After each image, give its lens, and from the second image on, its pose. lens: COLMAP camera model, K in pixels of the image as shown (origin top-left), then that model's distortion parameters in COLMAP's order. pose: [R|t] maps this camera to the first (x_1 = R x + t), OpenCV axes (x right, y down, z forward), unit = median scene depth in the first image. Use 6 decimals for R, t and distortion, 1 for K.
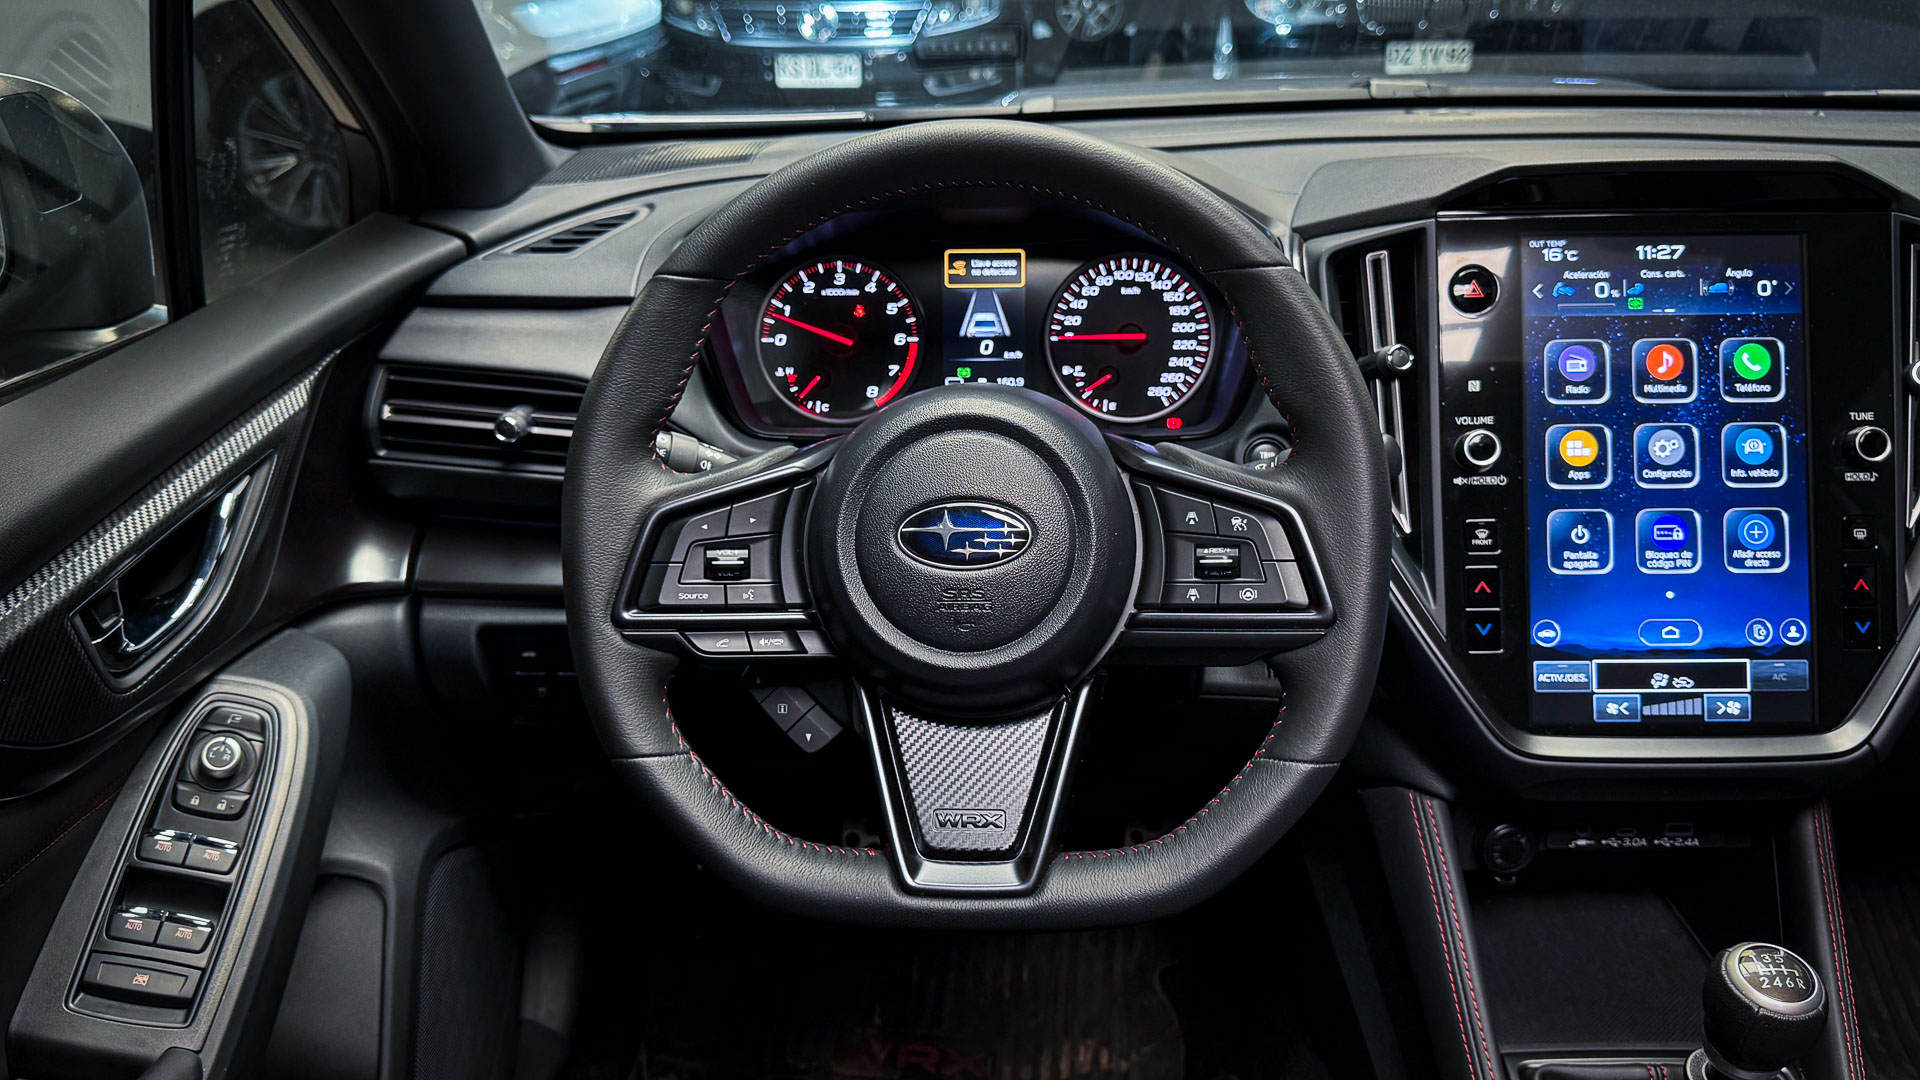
lens RADIAL K [[1688.3, 0, 957.7], [0, 1688.3, 548.6], [0, 0, 1]] dist [0.095047, -0.013275]
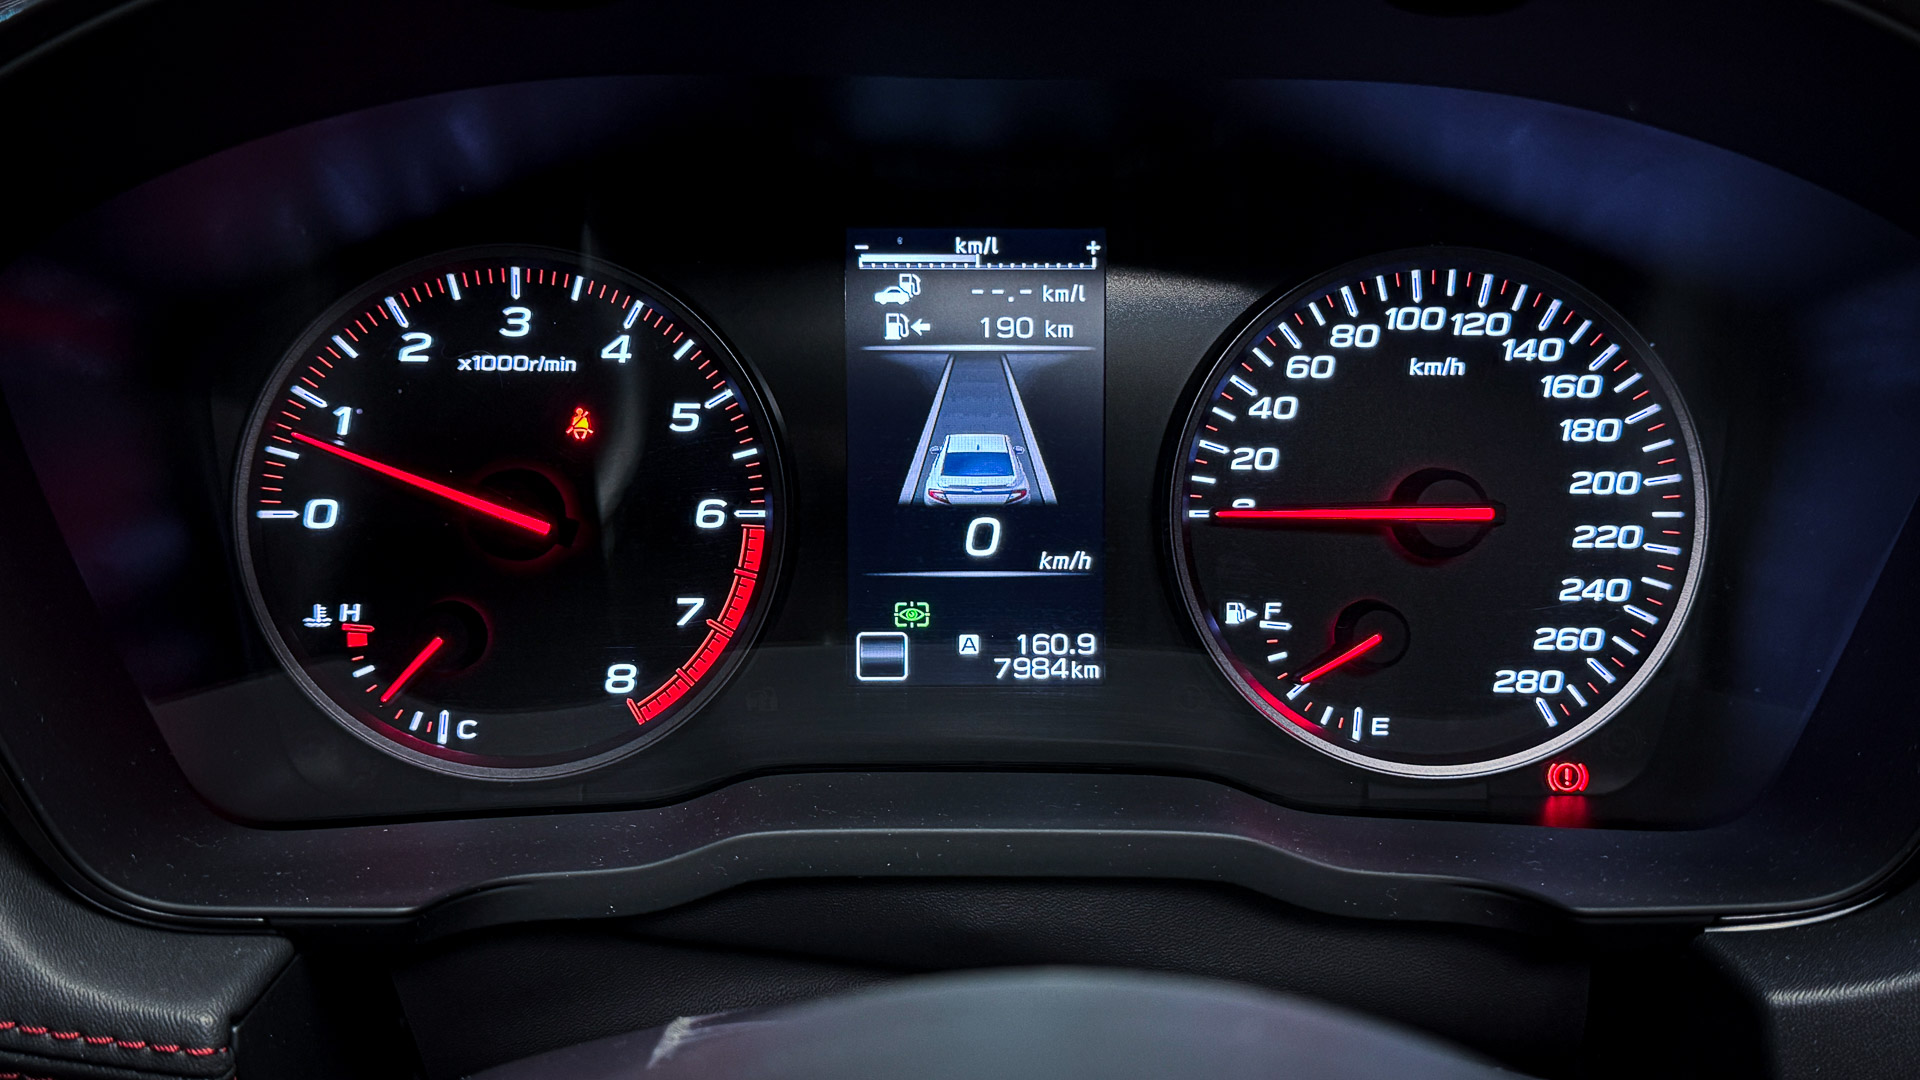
lens RADIAL K [[1970.9, 0, 960.4], [0, 1970.9, 532.9], [0, 0, 1]] dist [0.160337, -0.401697]
pose [[0.998146, 0.002462, 0.060814, -0.011086], [-0.000090, 0.999240, -0.038968, -0.117005], [-0.060864, 0.038890, 0.997388, 0.696029]]
